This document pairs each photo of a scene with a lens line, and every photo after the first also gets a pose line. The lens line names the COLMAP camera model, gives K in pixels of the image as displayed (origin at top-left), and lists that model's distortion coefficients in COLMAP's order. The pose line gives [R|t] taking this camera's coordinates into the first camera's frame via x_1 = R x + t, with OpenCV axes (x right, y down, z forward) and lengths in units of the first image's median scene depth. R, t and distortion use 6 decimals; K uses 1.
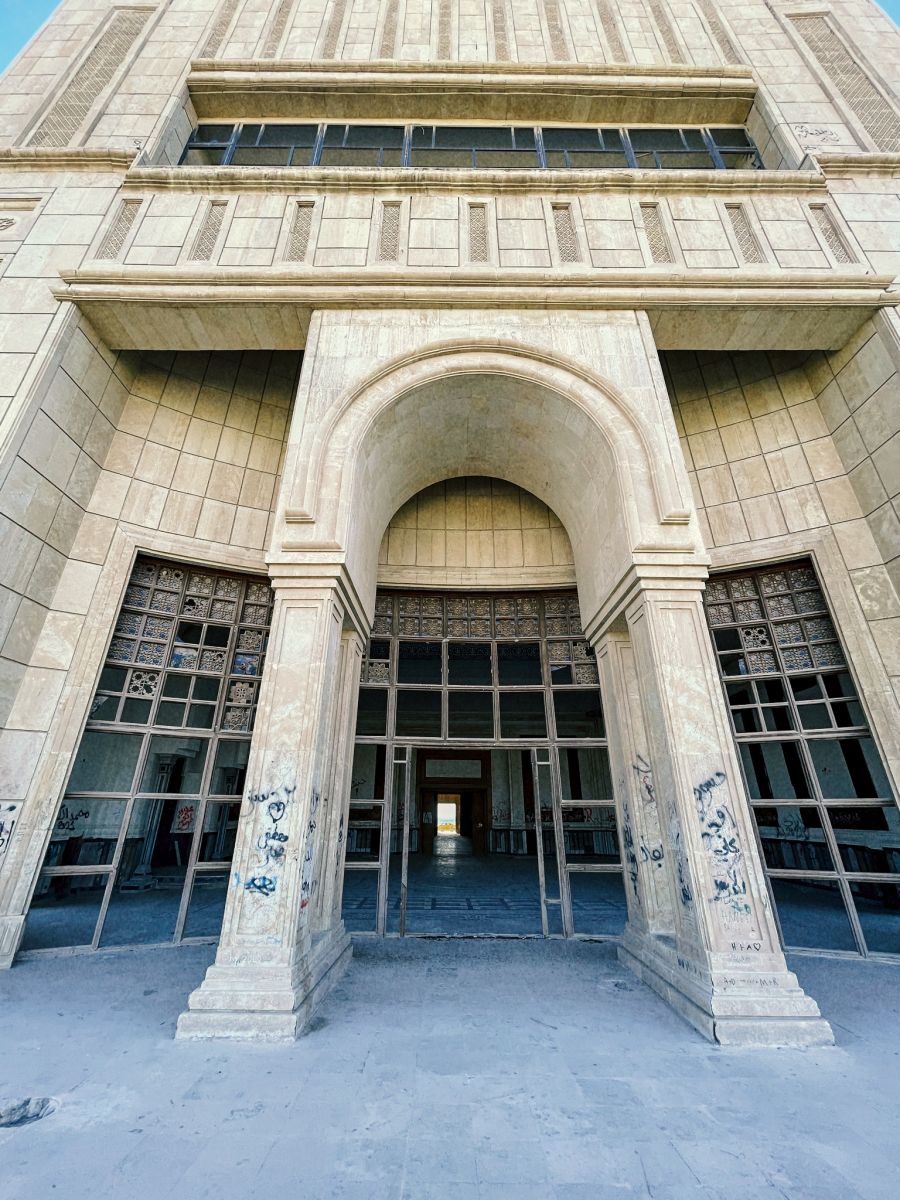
lens RADIAL K [[482.8, 0, 449.1], [0, 482.8, 597.5], [0, 0, 1]] dist [-0.004442, 0.000685]
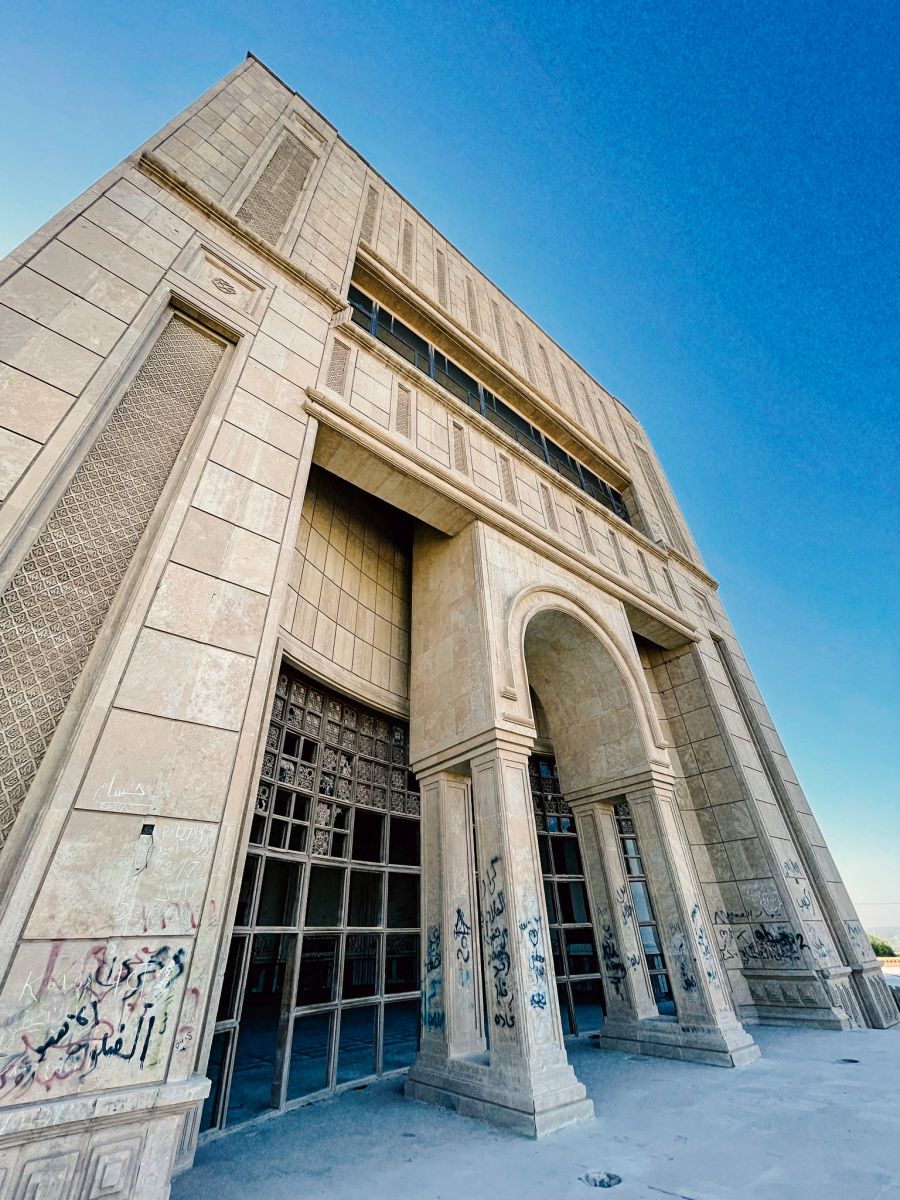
lens RADIAL K [[482.8, 0, 443.3], [0, 482.8, 603.1], [0, 0, 1]] dist [-0.004442, 0.000685]
pose [[0.781376, 0.331862, 0.528506, -0.891291], [-0.221067, 0.939161, -0.262882, -0.007949], [-0.583593, 0.088574, 0.807202, 0.000345]]
